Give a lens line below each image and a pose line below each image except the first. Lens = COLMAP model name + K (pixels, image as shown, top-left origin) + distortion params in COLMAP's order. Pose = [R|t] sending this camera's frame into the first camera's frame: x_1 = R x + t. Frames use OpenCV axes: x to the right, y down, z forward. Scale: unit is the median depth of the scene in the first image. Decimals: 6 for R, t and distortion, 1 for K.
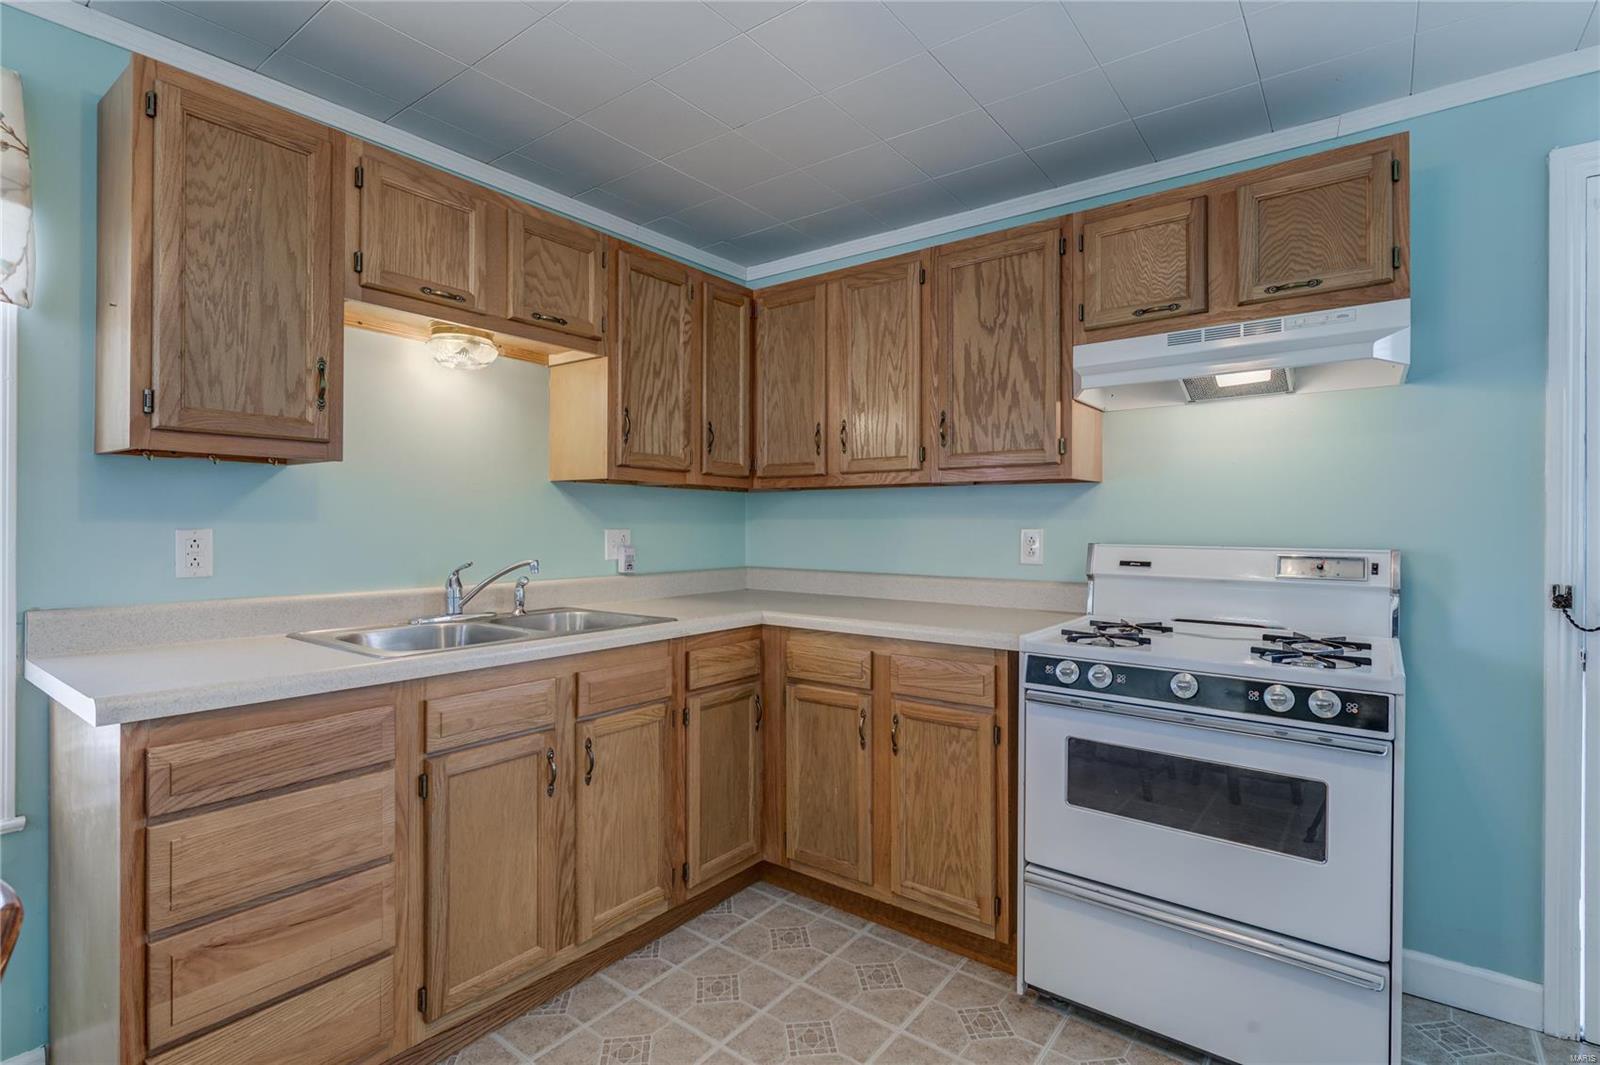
lens RADIAL K [[758.6, 0, 806.2], [0, 758.6, 525.8], [0, 0, 1]] dist [-0.000005, -0.000976]
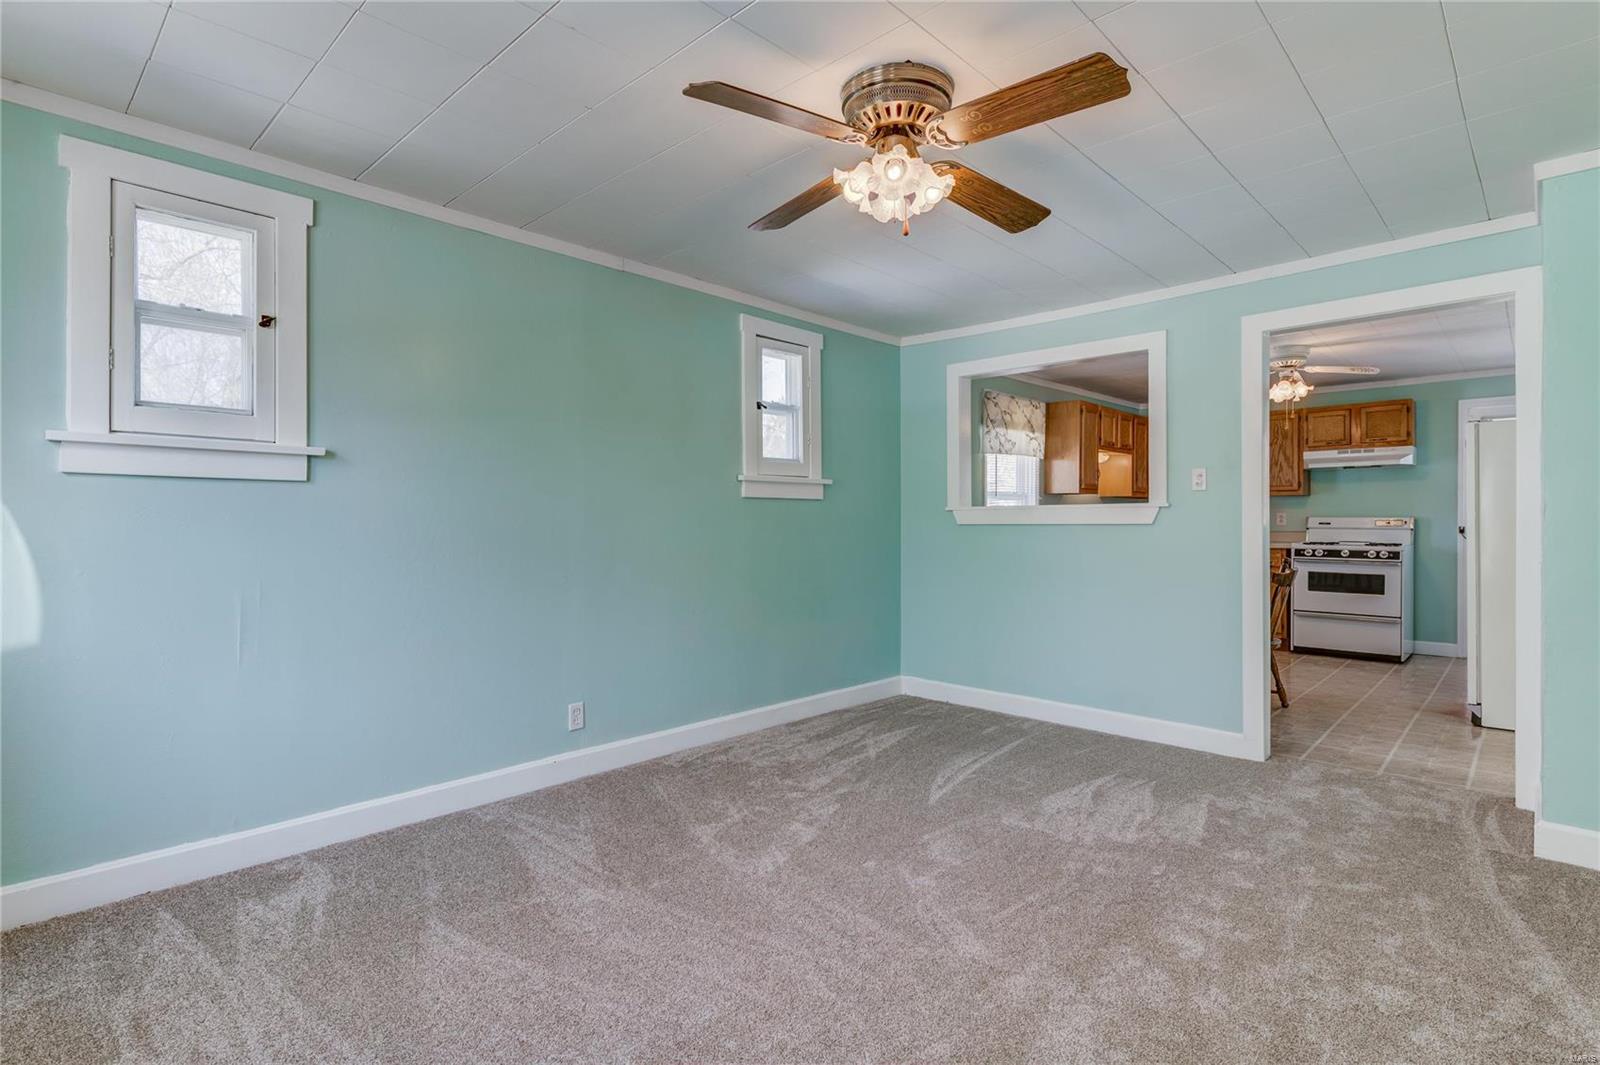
lens RADIAL K [[788.3, 0, 802.8], [0, 788.3, 529.4], [0, 0, 1]] dist [-0.000200, -0.000068]
pose [[0.994097, -0.006268, -0.108311, -1.341383], [0.007395, 0.999923, 0.010000, 0.028783], [0.108240, -0.010742, 0.994067, -2.431563]]
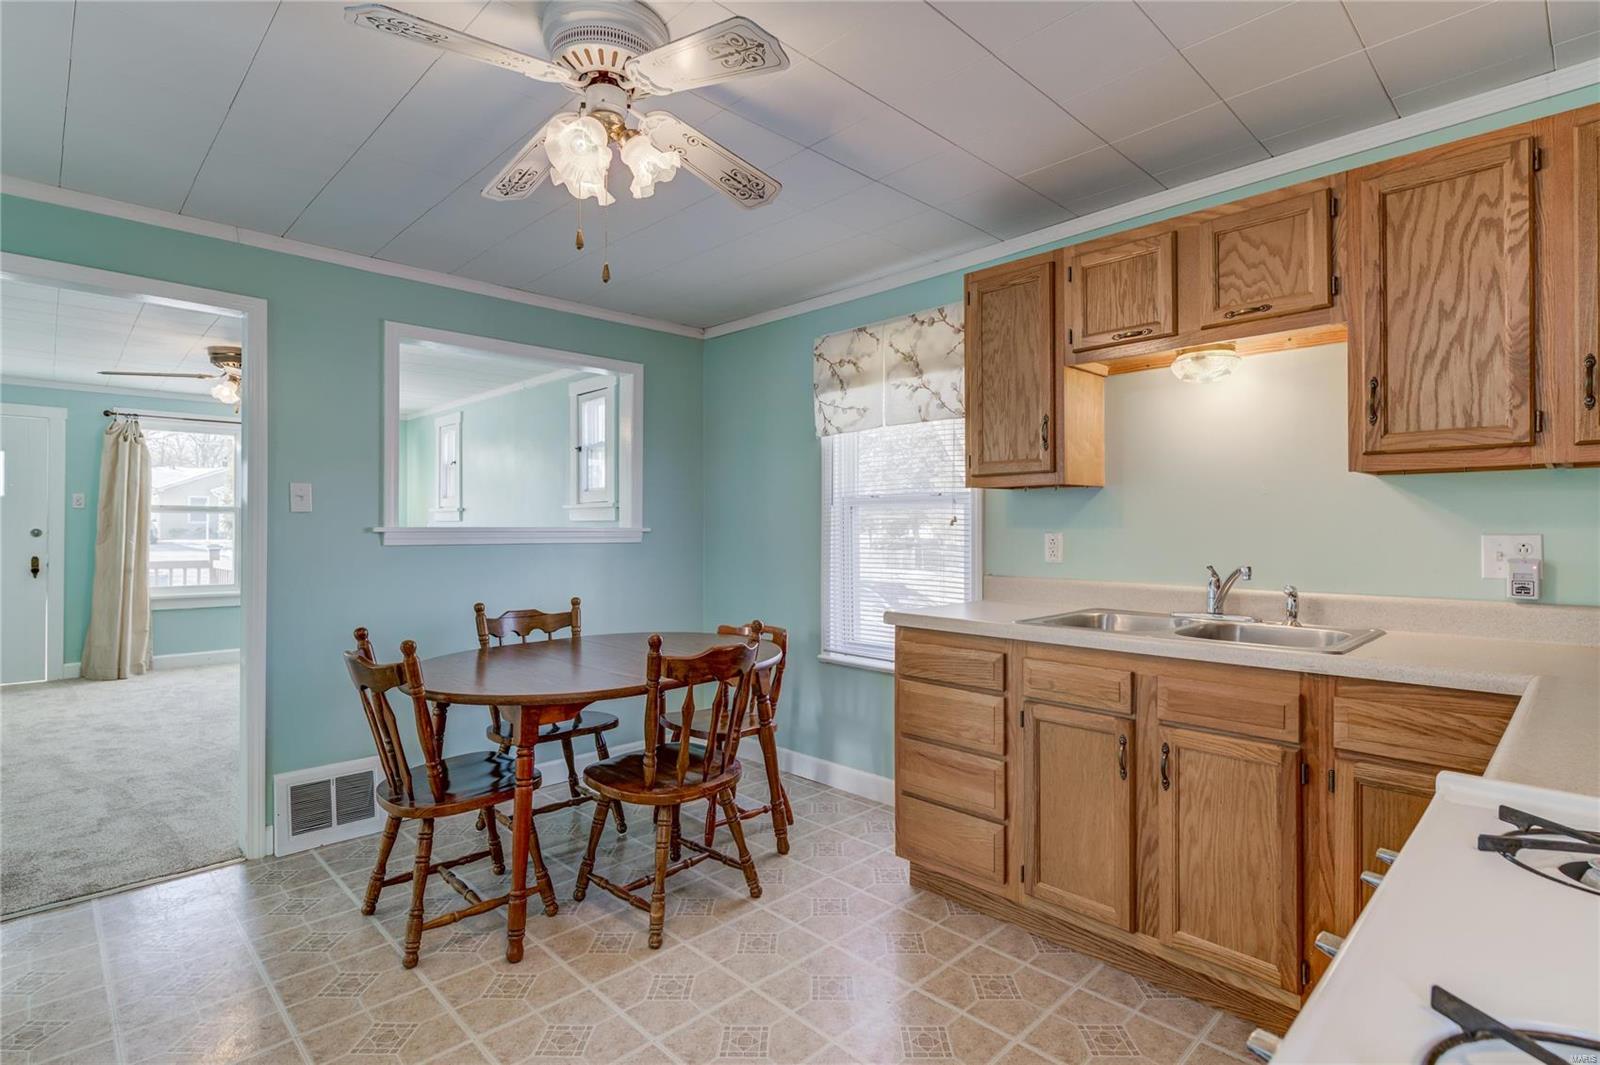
lens RADIAL K [[780.4, 0, 810.4], [0, 780.4, 518.8], [0, 0, 1]] dist [0.000205, -0.000393]
pose [[-0.143302, -0.008346, -0.989644, 0.720708], [0.006594, 0.999934, -0.009387, -0.009076], [0.989657, -0.007871, -0.143237, 0.616500]]
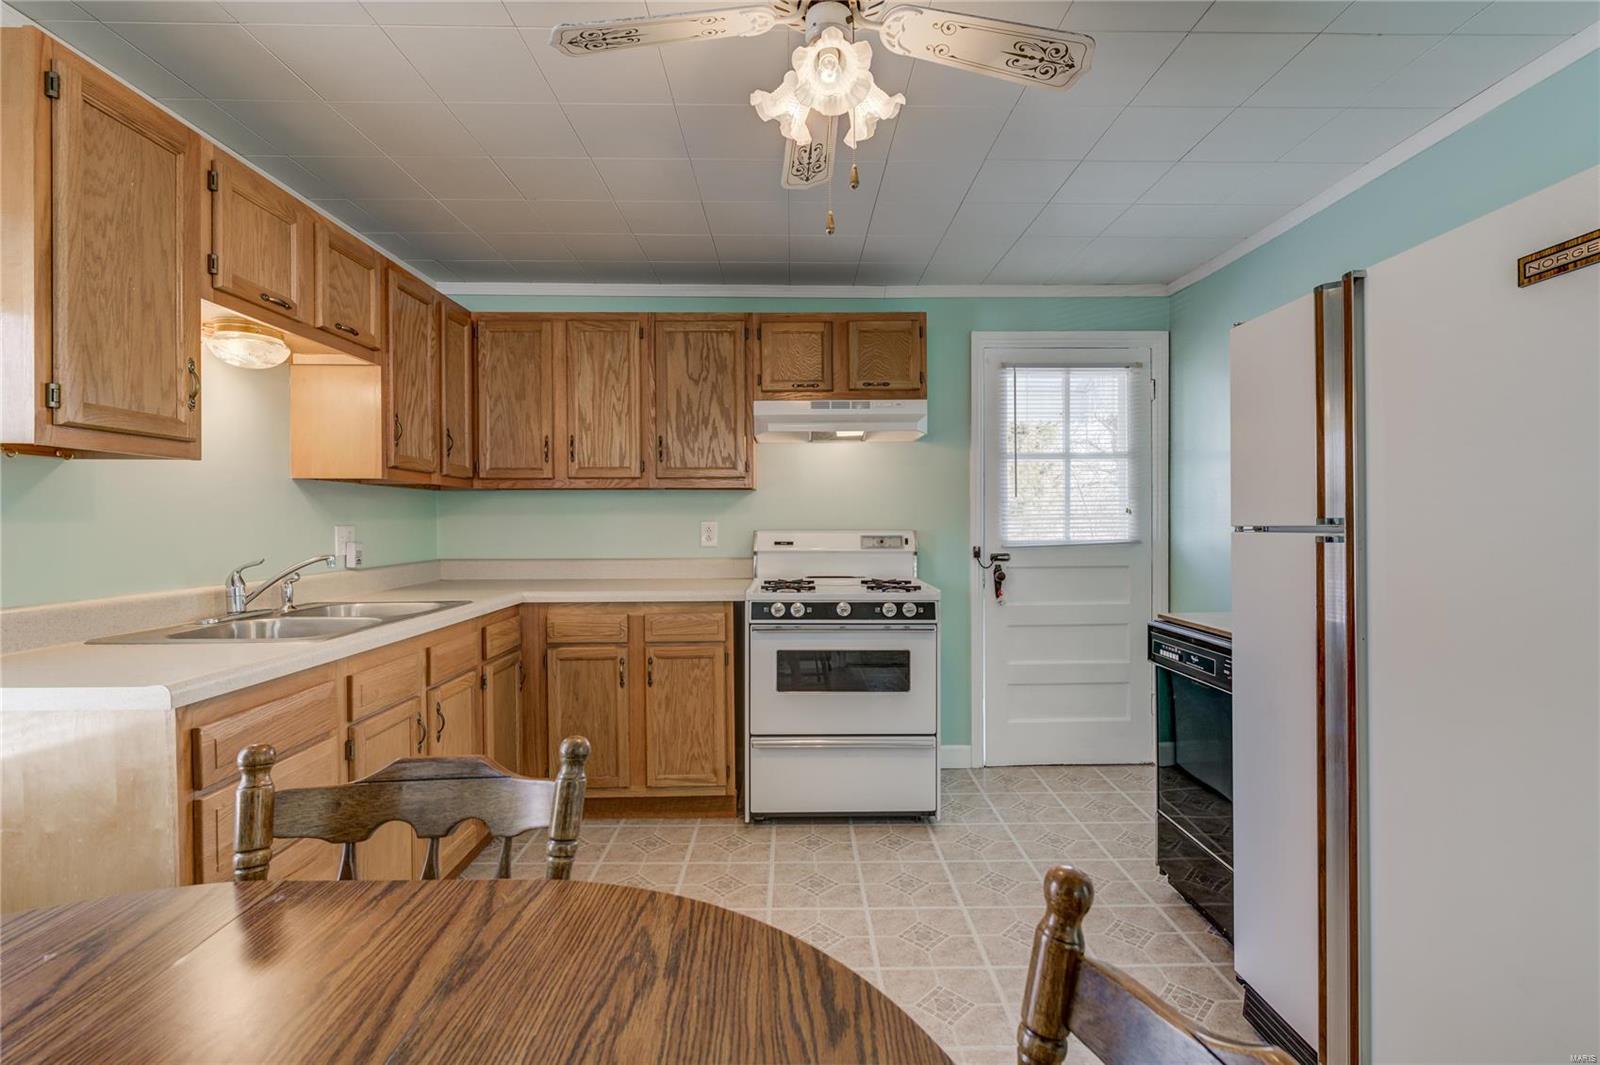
lens RADIAL K [[727.1, 0, 806.6], [0, 727.1, 526.7], [0, 0, 1]] dist [0.000204, -0.000792]
pose [[0.787442, -0.013644, 0.616237, -0.477091], [0.007659, 0.999894, 0.012351, -0.002062], [-0.616341, -0.005005, 0.787464, -0.216794]]
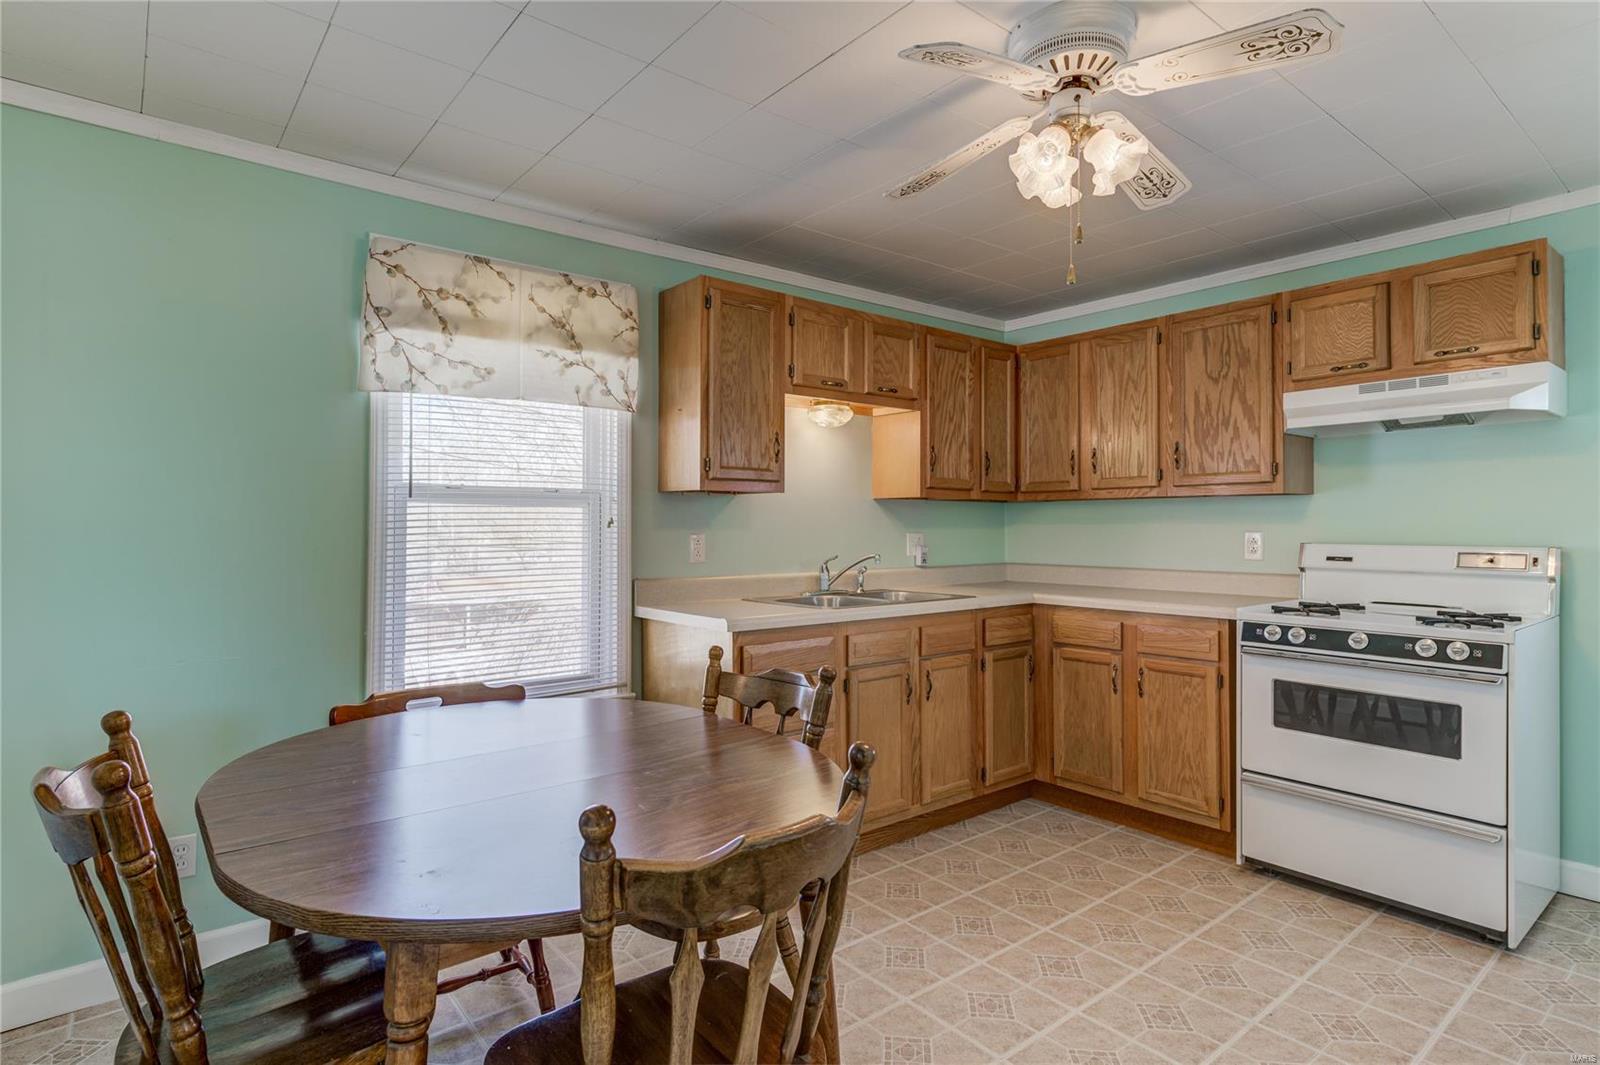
lens RADIAL K [[834.7, 0, 805.7], [0, 834.7, 525.6], [0, 0, 1]] dist [0.002416, -0.000910]
pose [[0.971200, -0.005303, -0.238207, -0.111871], [0.004661, 0.999984, -0.003257, -0.006177], [0.238221, 0.002053, 0.971209, -0.622579]]
